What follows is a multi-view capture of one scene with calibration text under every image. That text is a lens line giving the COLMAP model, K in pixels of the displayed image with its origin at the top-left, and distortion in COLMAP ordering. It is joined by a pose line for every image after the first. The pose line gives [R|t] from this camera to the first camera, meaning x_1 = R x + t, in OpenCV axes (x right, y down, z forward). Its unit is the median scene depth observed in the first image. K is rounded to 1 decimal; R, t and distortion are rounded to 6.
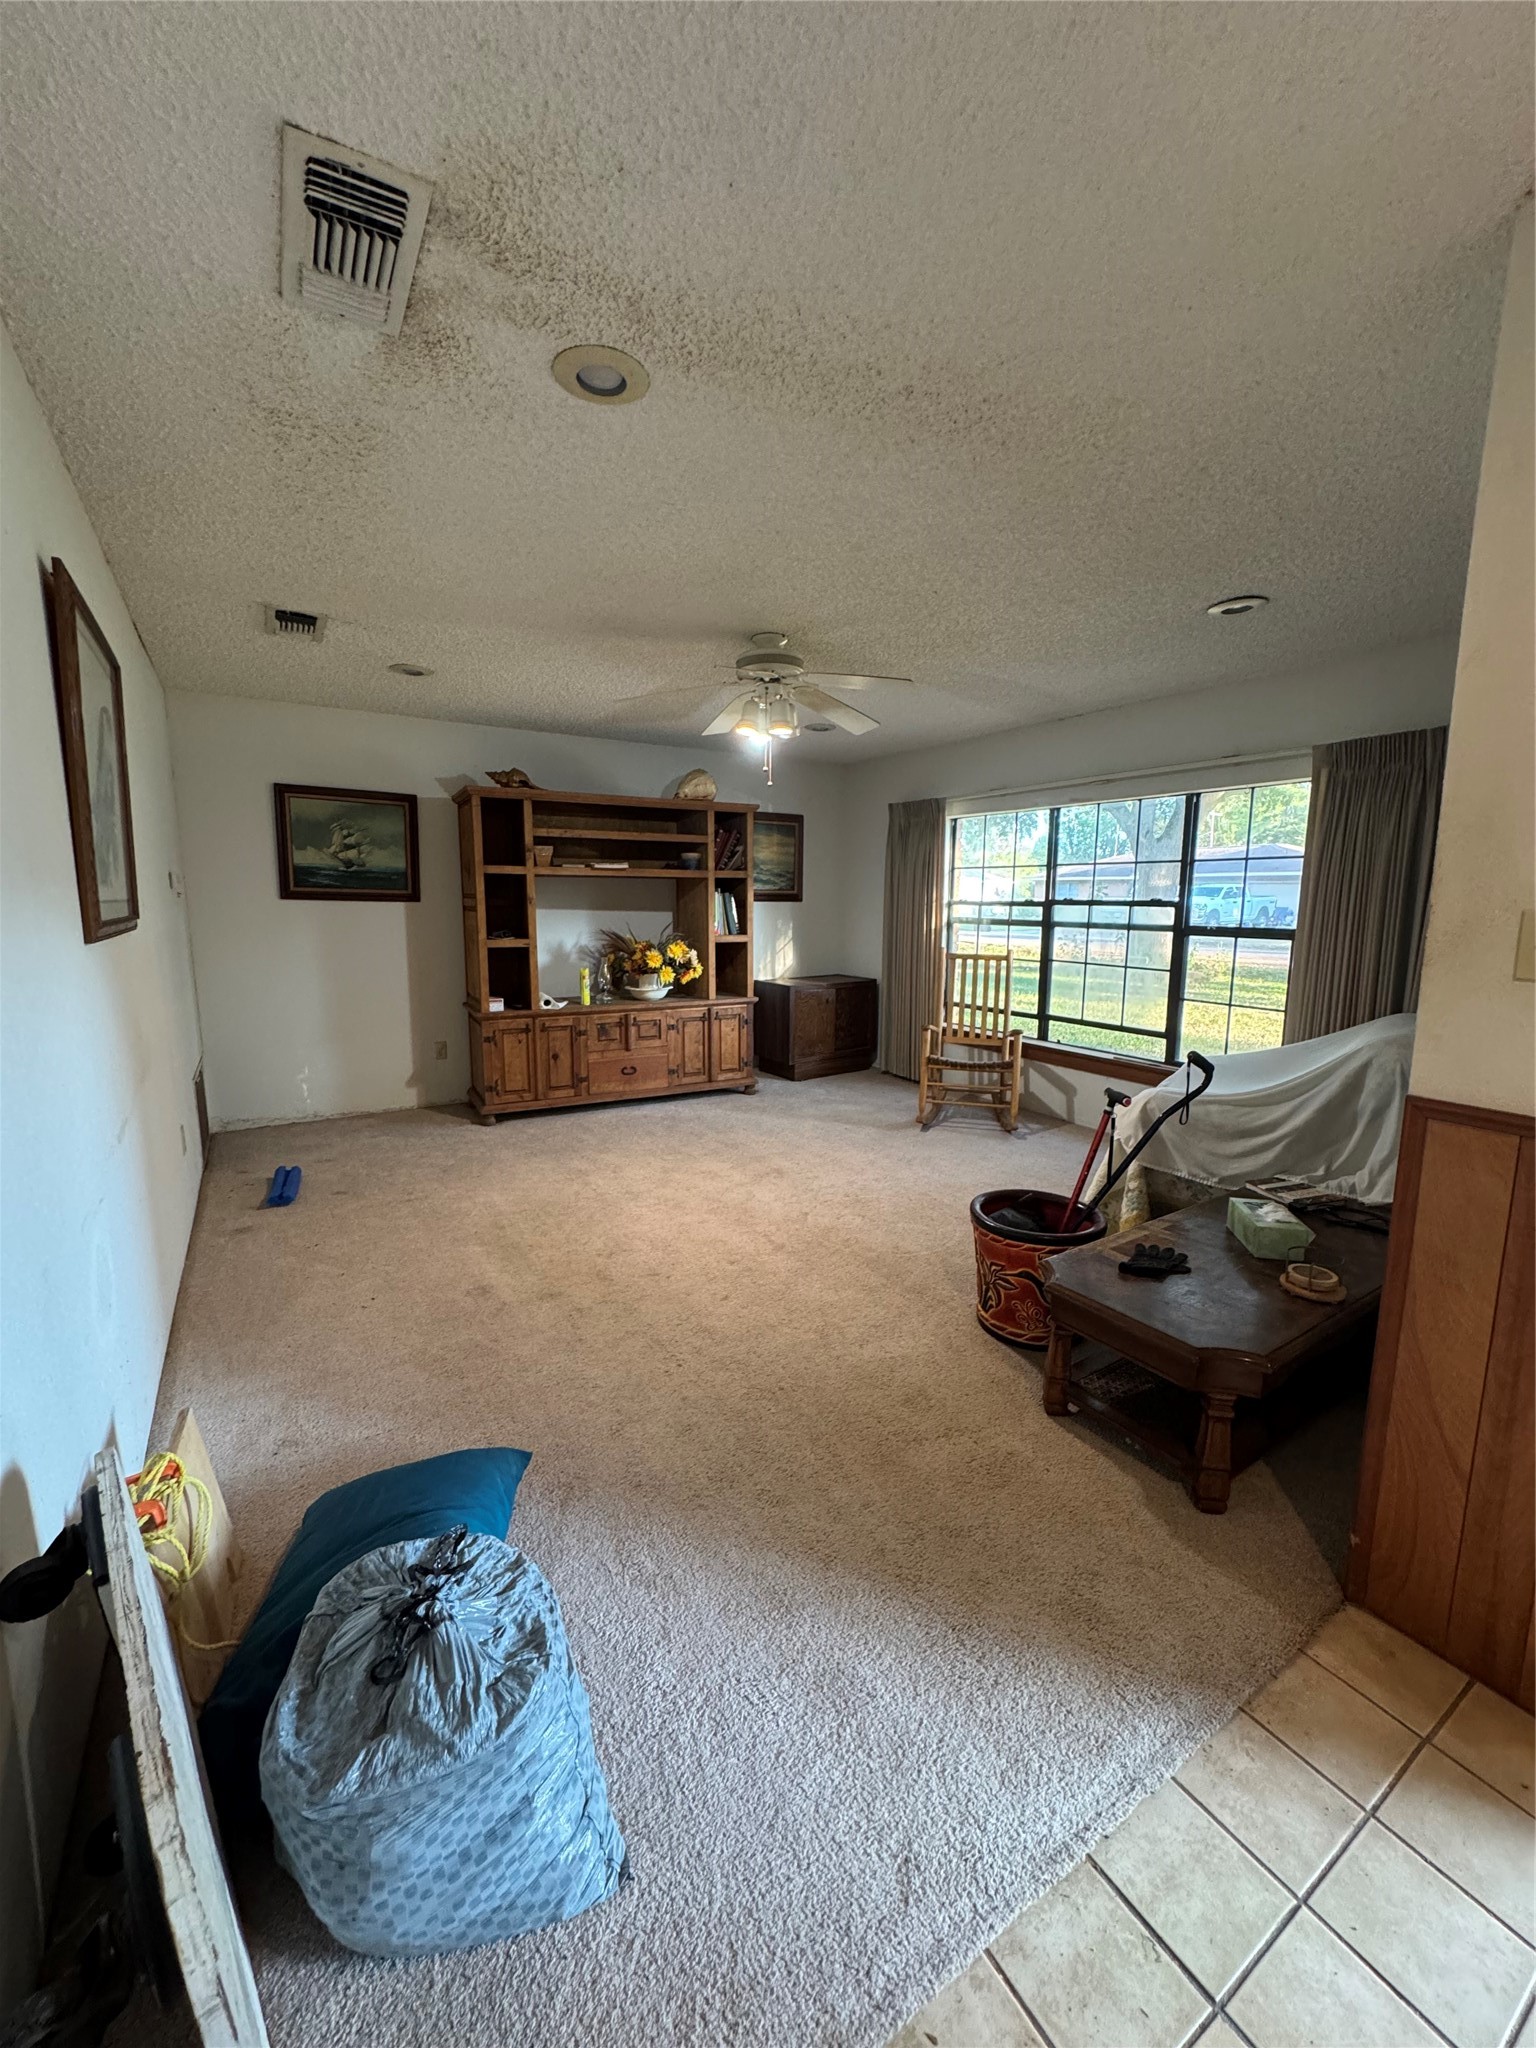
lens RADIAL K [[819.4, 0, 770.3], [0, 819.4, 1022.4], [0, 0, 1]] dist [-0.004009, 0.000649]
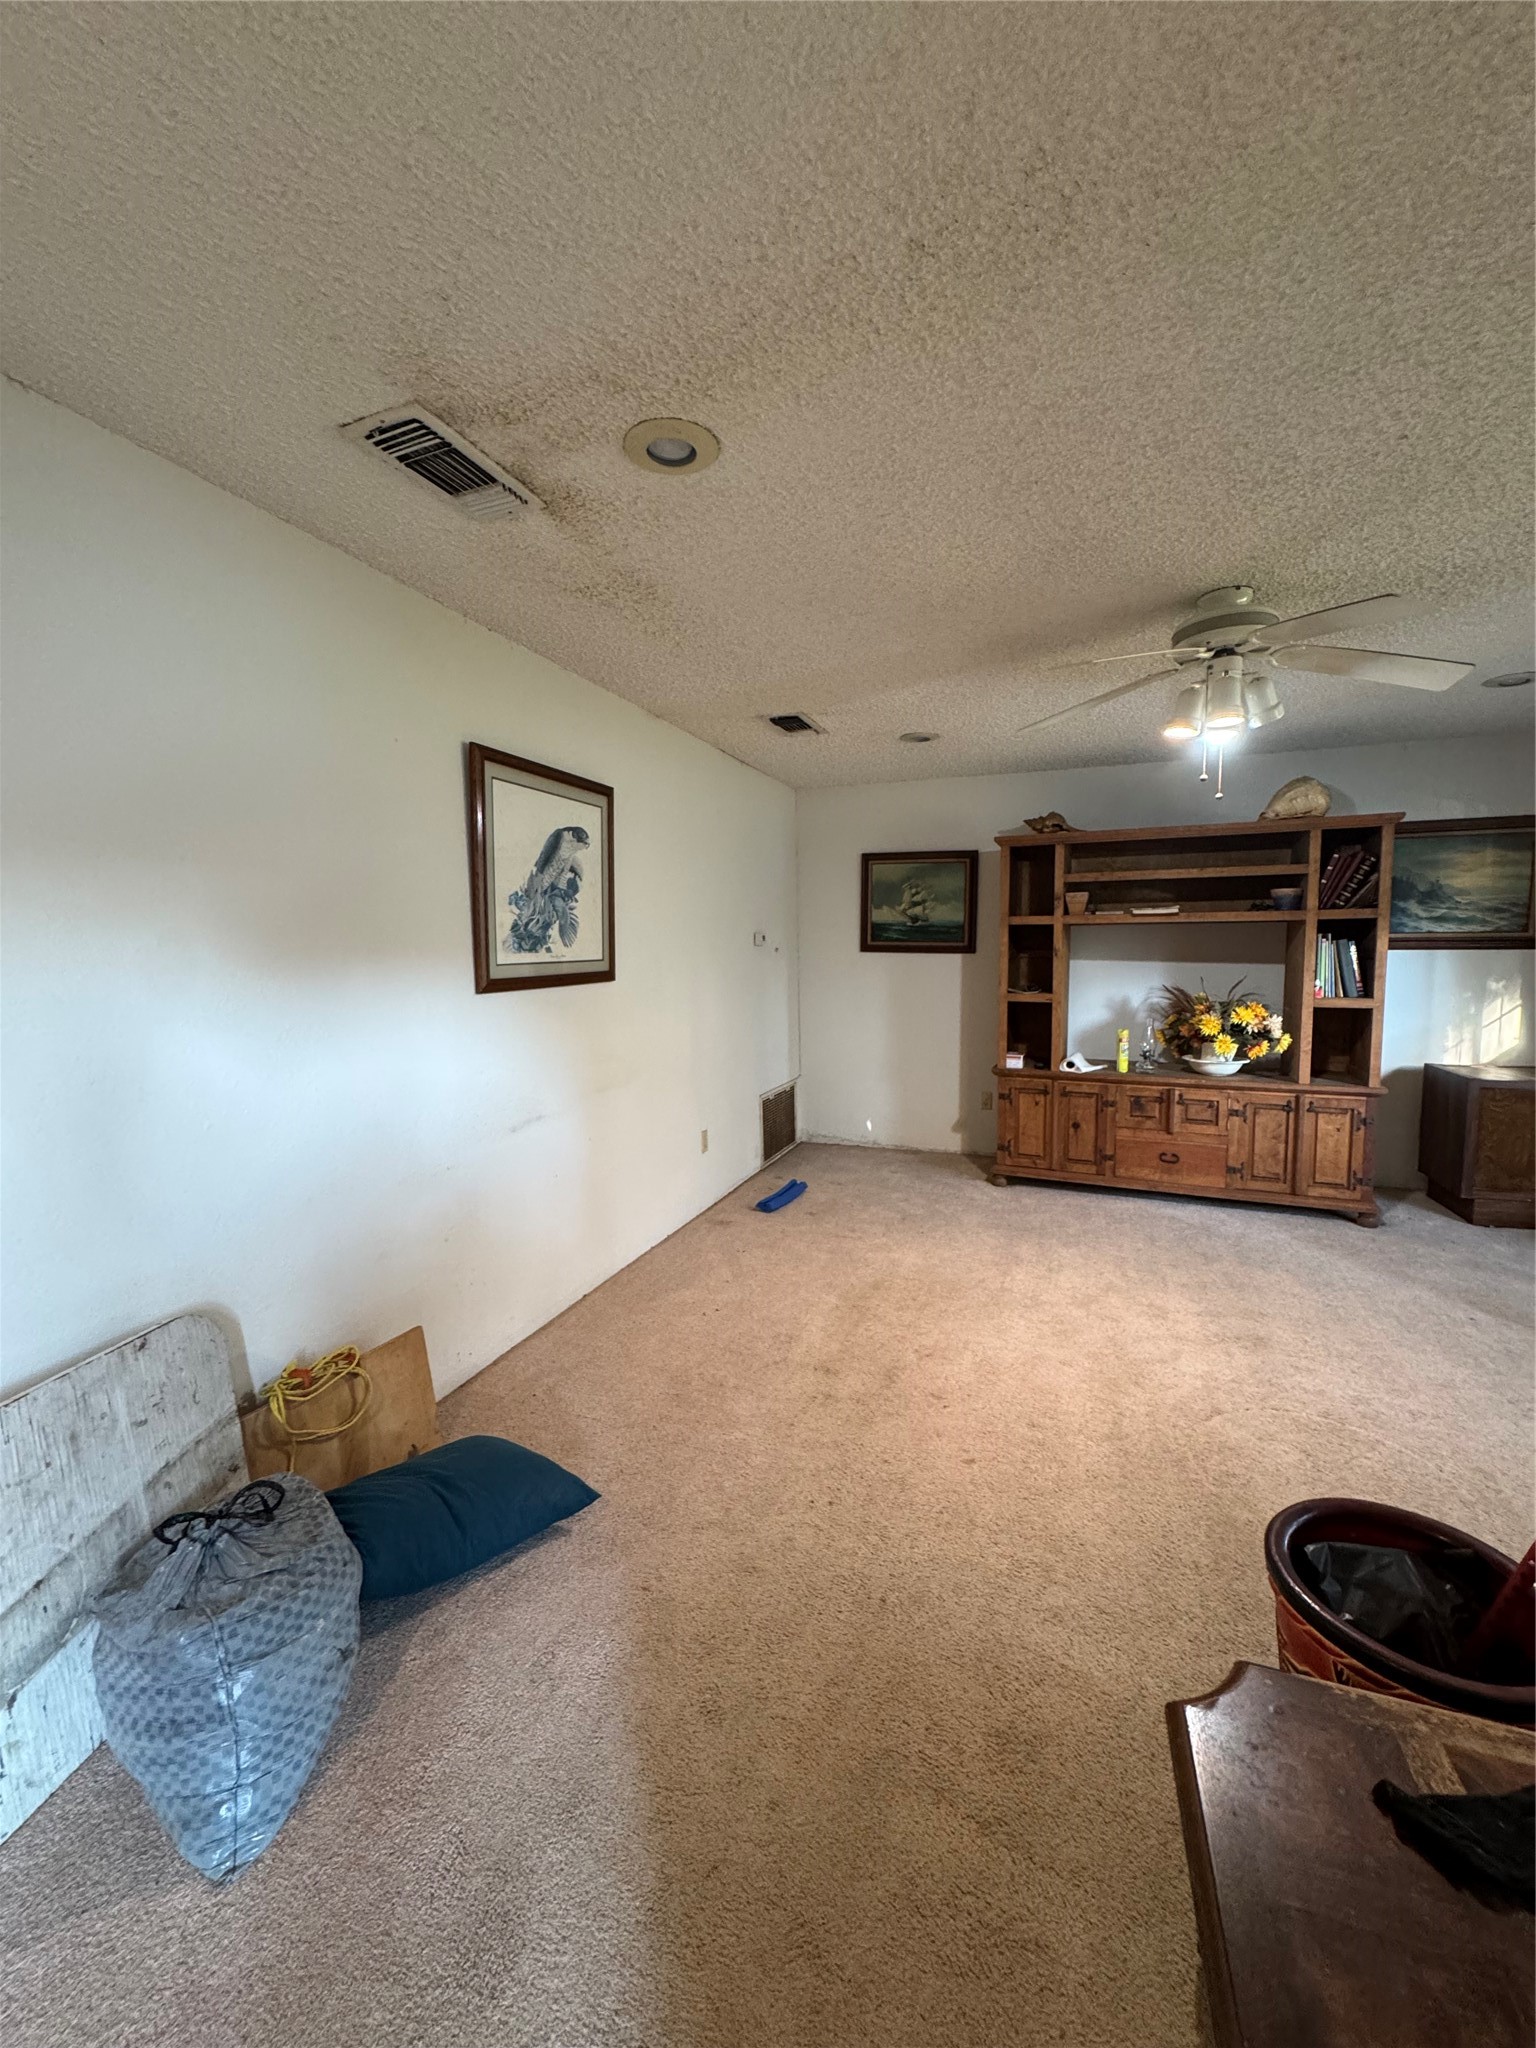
lens RADIAL K [[819.4, 0, 763.7], [0, 819.4, 1020.8], [0, 0, 1]] dist [-0.004009, 0.000649]
pose [[0.606886, 0.062752, -0.792308, 0.238149], [-0.105406, 0.994427, -0.001978, -0.035499], [0.787768, 0.084714, 0.610118, 0.184361]]
